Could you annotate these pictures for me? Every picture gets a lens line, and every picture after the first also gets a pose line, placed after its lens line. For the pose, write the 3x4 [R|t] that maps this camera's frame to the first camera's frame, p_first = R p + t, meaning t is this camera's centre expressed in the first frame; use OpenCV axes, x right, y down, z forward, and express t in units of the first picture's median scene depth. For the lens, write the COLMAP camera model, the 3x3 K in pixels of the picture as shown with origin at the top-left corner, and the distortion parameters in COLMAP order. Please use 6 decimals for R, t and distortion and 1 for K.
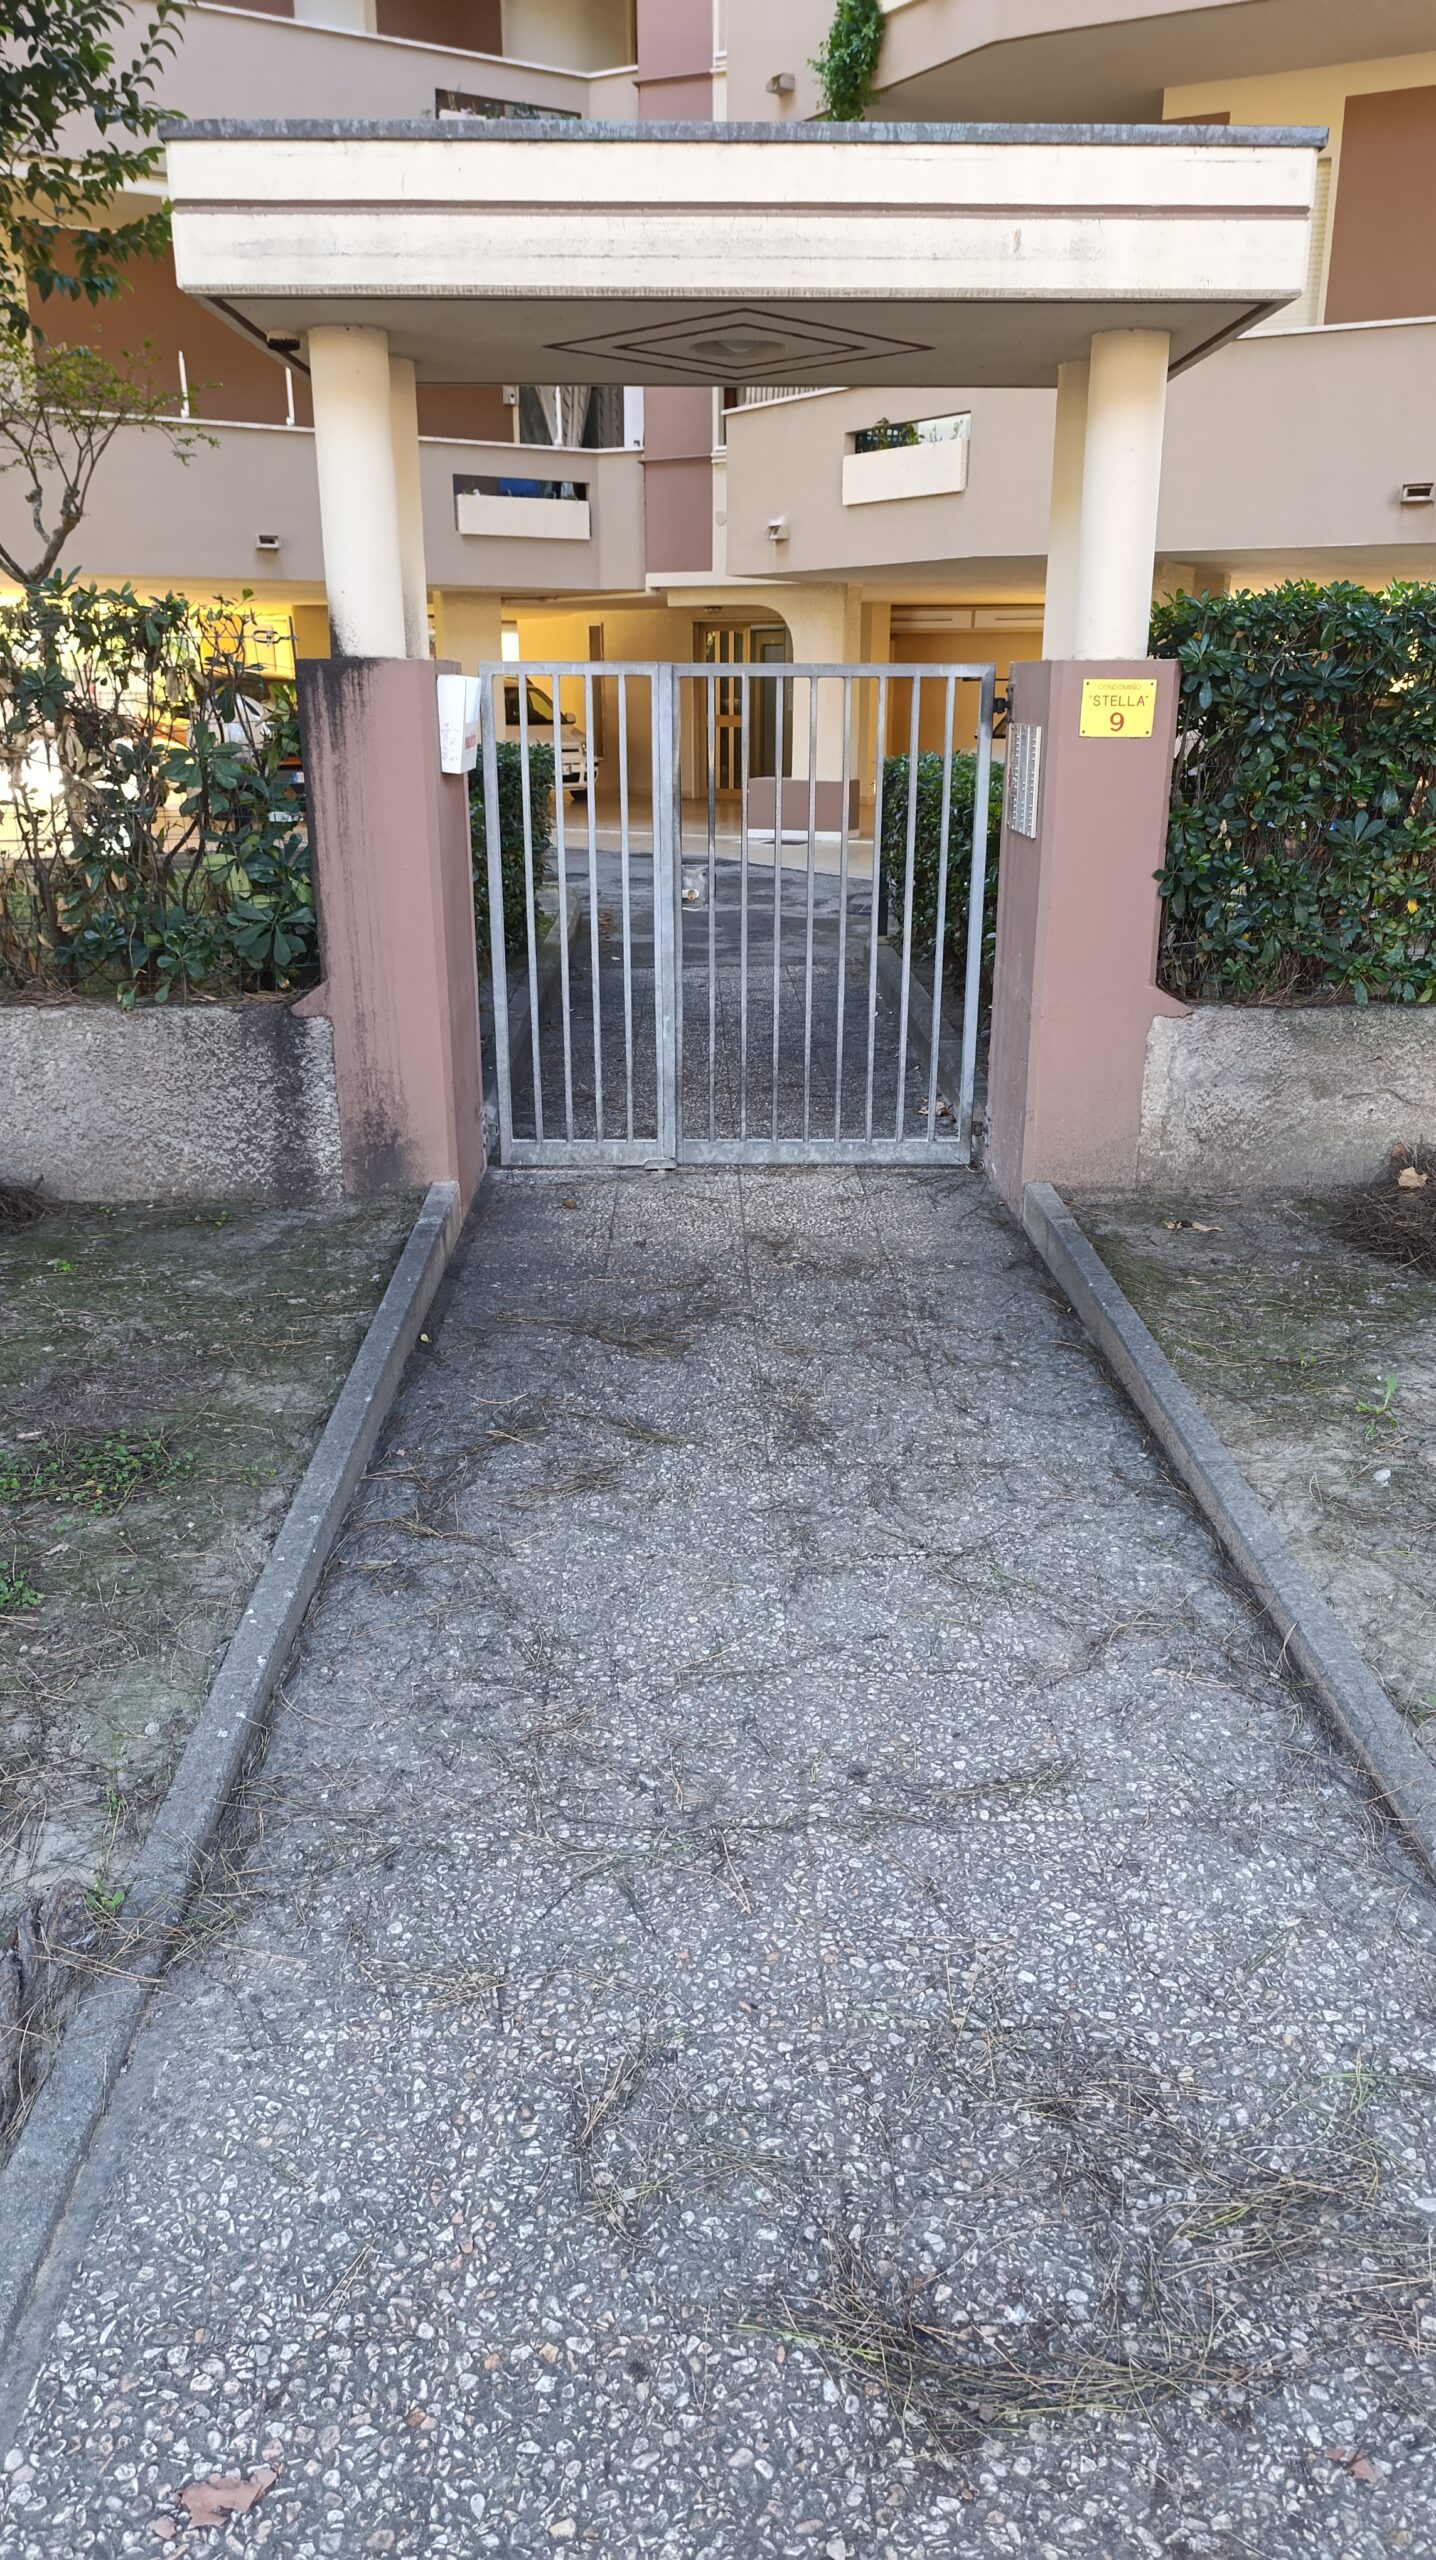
lens RADIAL K [[1752.7, 0, 736.5], [0, 1752.7, 1273.9], [0, 0, 1]] dist [0.044825, -0.046215]
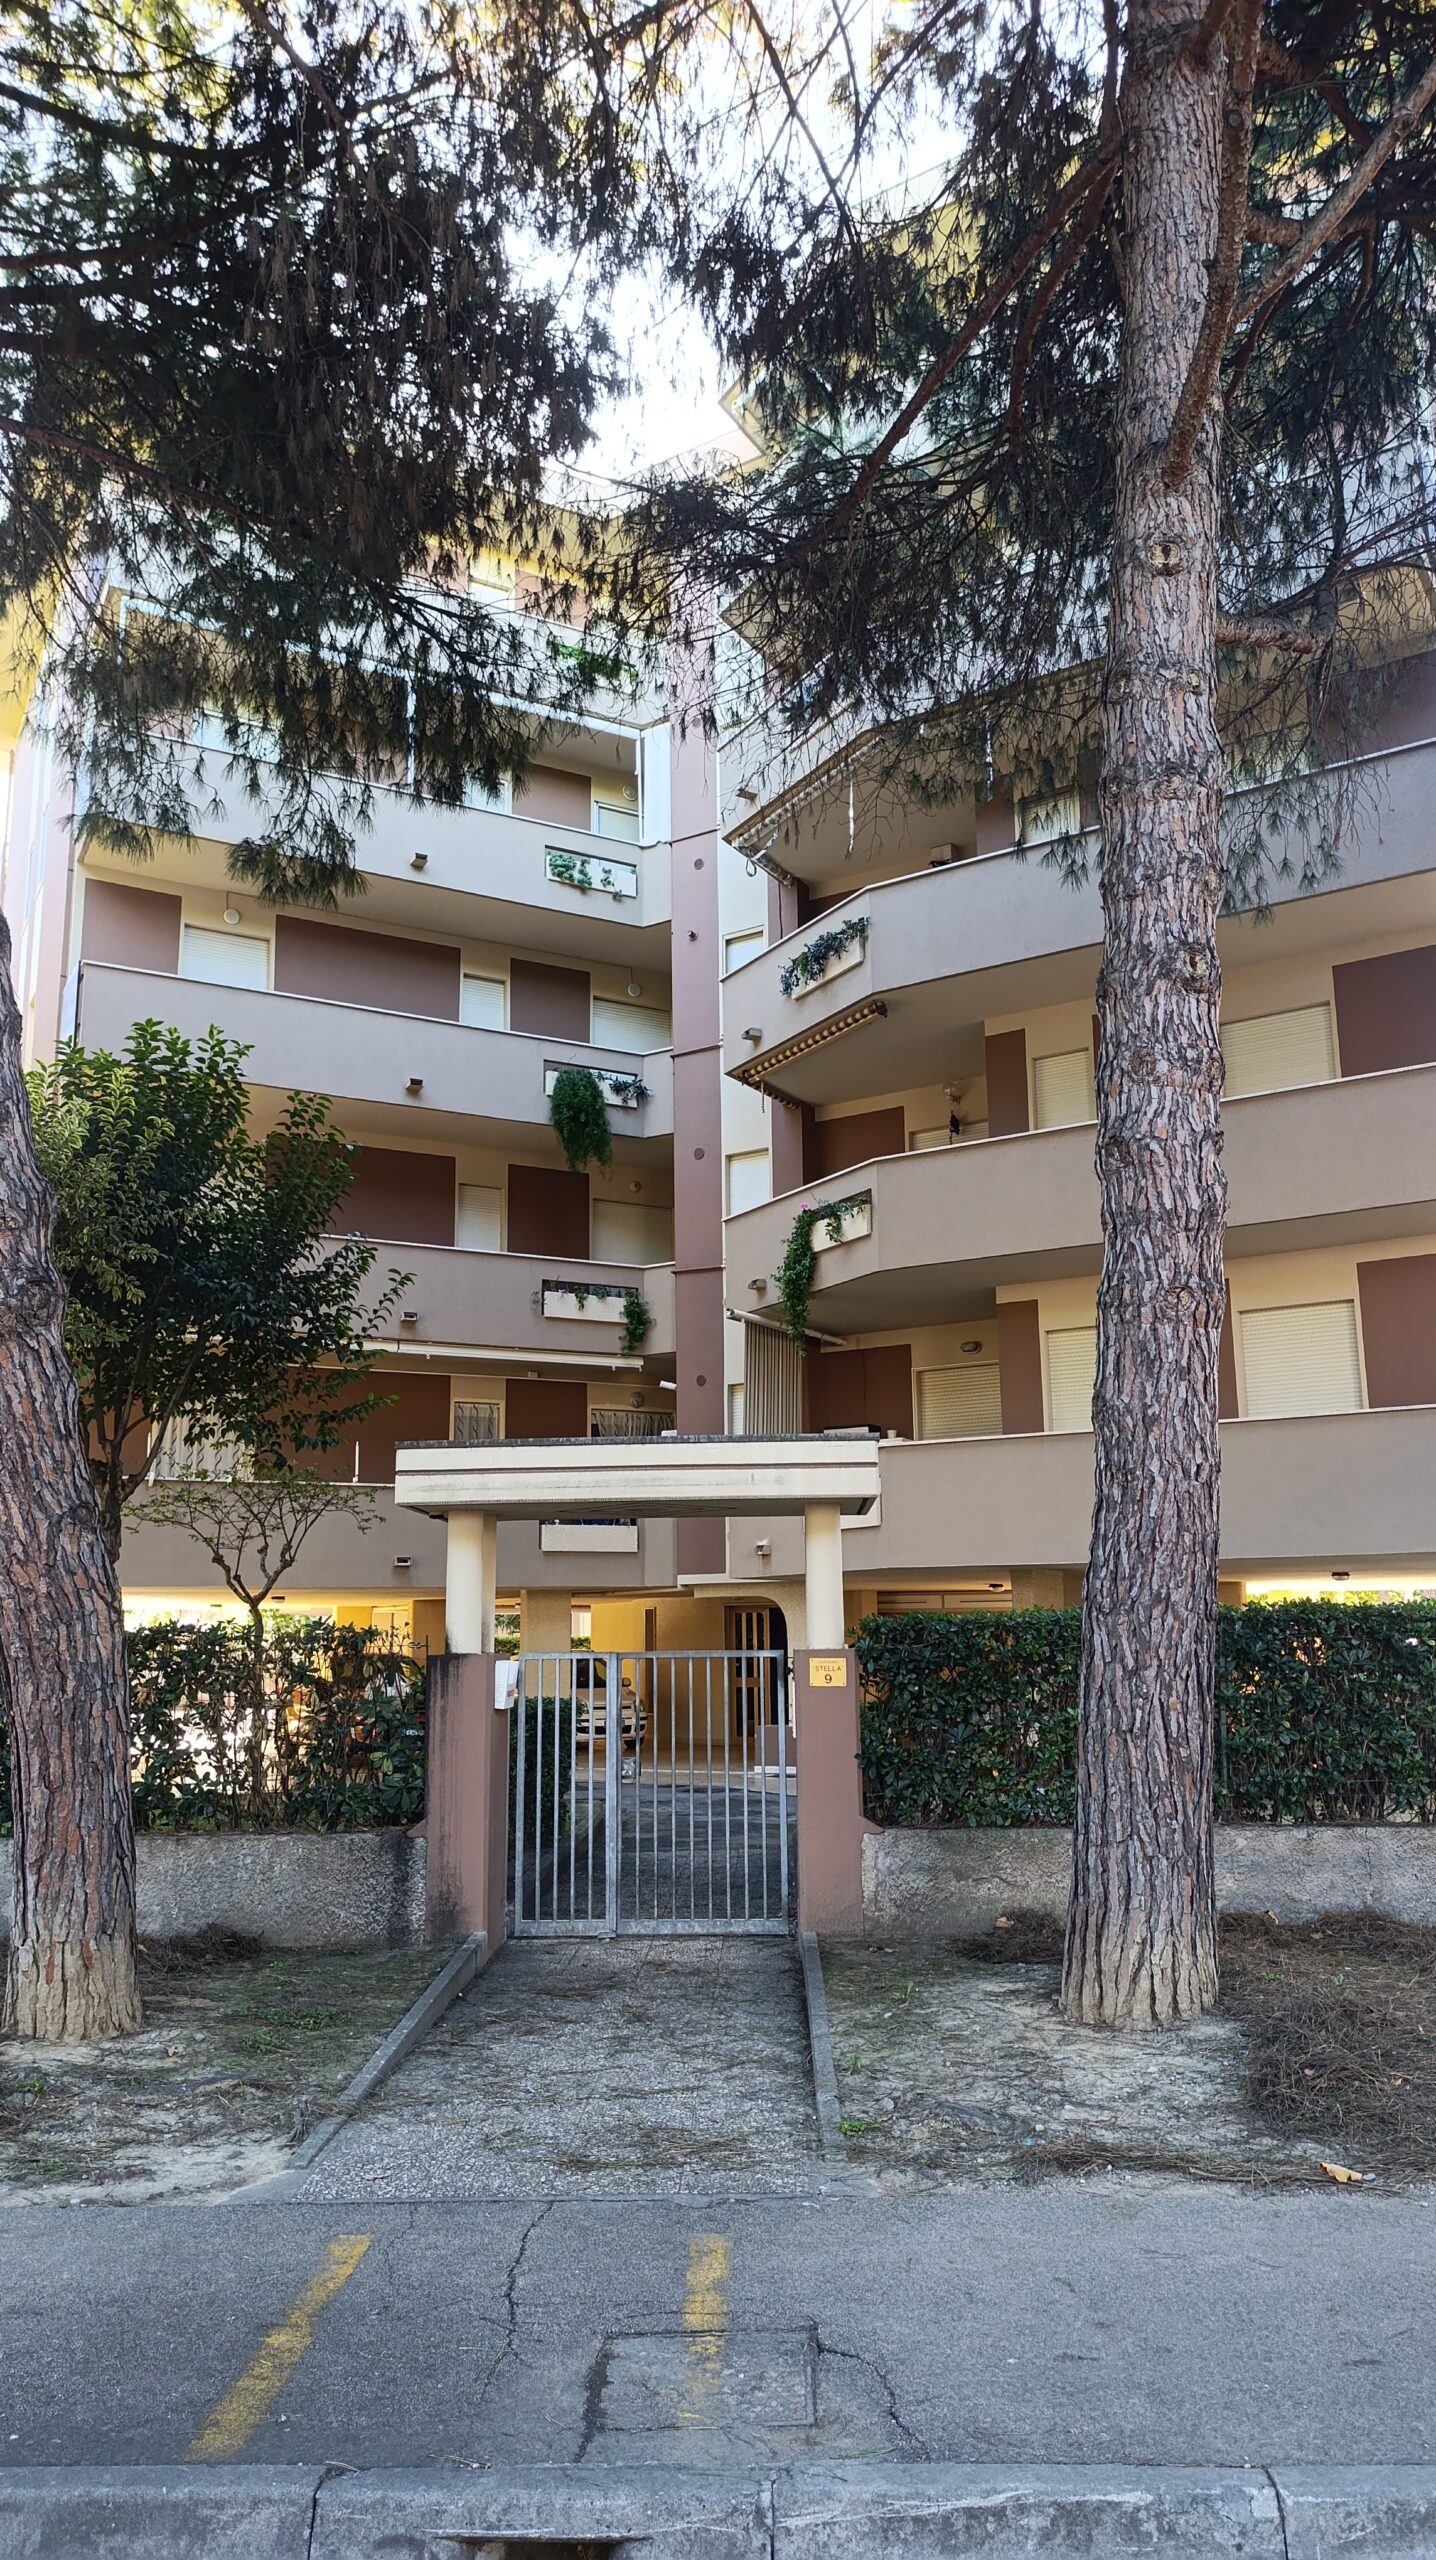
lens RADIAL K [[1752.7, 0, 720.9], [0, 1752.7, 1265.9], [0, 0, 1]] dist [0.044825, -0.046215]
pose [[0.998302, -0.025712, -0.052270, 0.196242], [-0.004687, 0.858944, -0.512048, 0.289148], [0.058063, 0.511424, 0.857365, -0.905039]]
